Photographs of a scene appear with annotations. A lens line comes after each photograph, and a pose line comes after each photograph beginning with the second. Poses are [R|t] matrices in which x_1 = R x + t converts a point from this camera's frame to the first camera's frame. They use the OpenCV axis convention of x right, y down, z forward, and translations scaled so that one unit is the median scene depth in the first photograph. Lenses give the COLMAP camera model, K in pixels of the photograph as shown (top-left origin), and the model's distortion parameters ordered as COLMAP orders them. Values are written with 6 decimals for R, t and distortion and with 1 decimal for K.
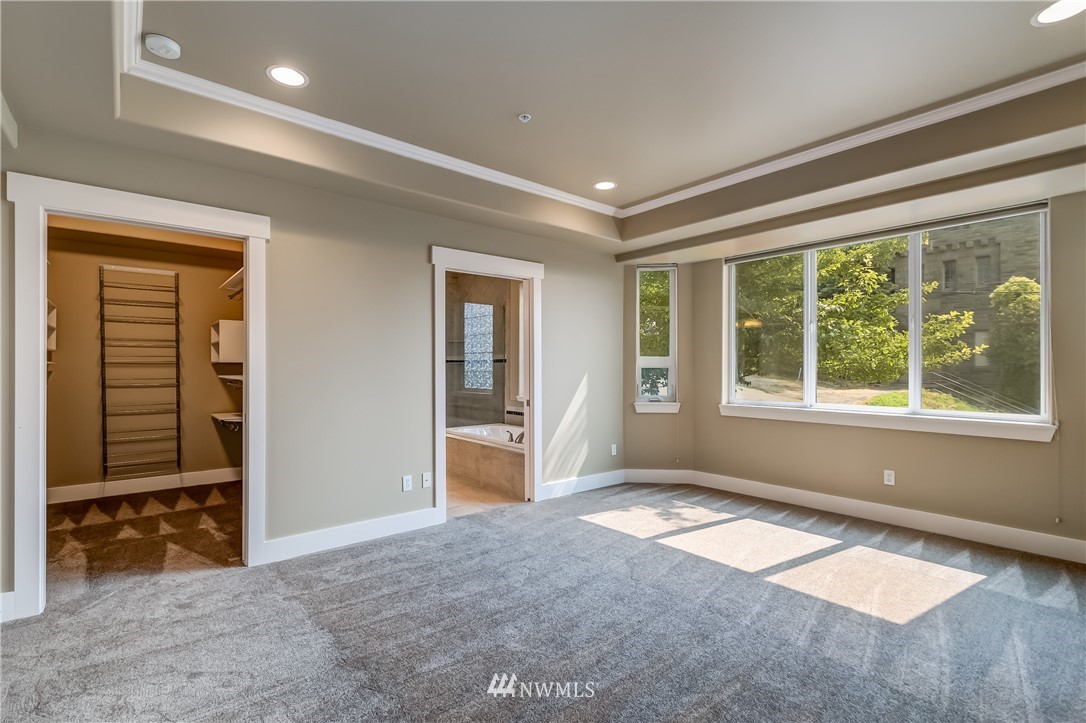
lens RADIAL K [[486.4, 0, 541.6], [0, 486.4, 366.0], [0, 0, 1]] dist [-0.000085, -0.000554]
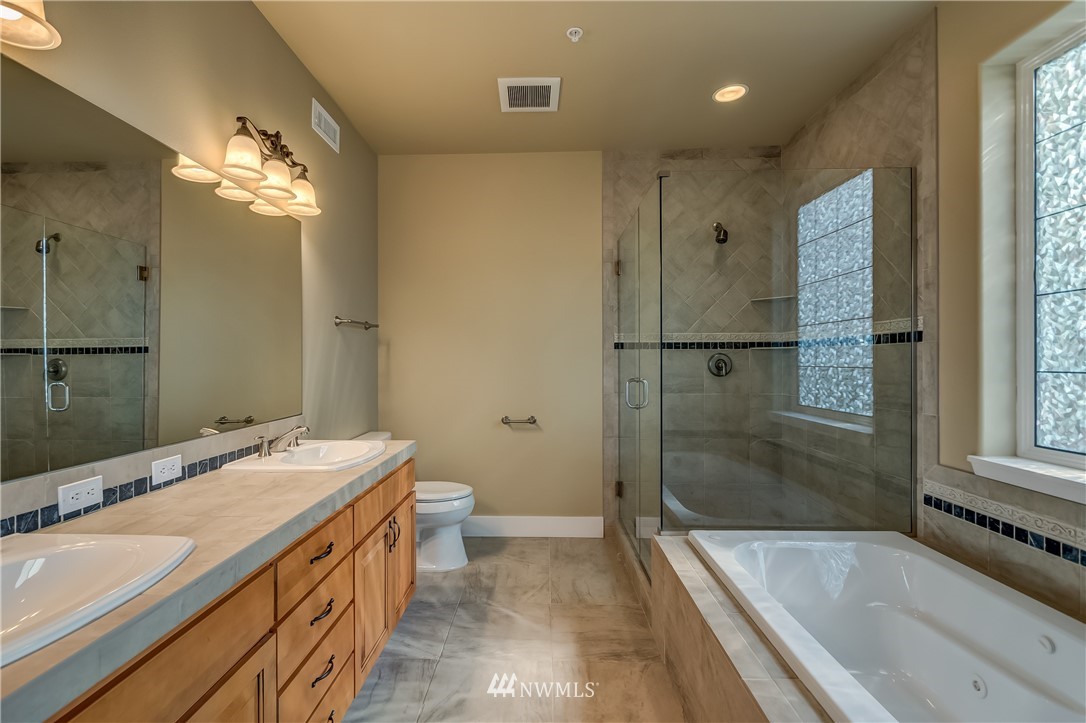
lens RADIAL K [[486.4, 0, 542.2], [0, 486.4, 357.5], [0, 0, 1]] dist [-0.000085, -0.000554]
pose [[0.752371, -0.004206, -0.658726, -0.047223], [0.005862, 0.999983, 0.000311, 0.001457], [0.658714, -0.004095, 0.752383, 0.560360]]
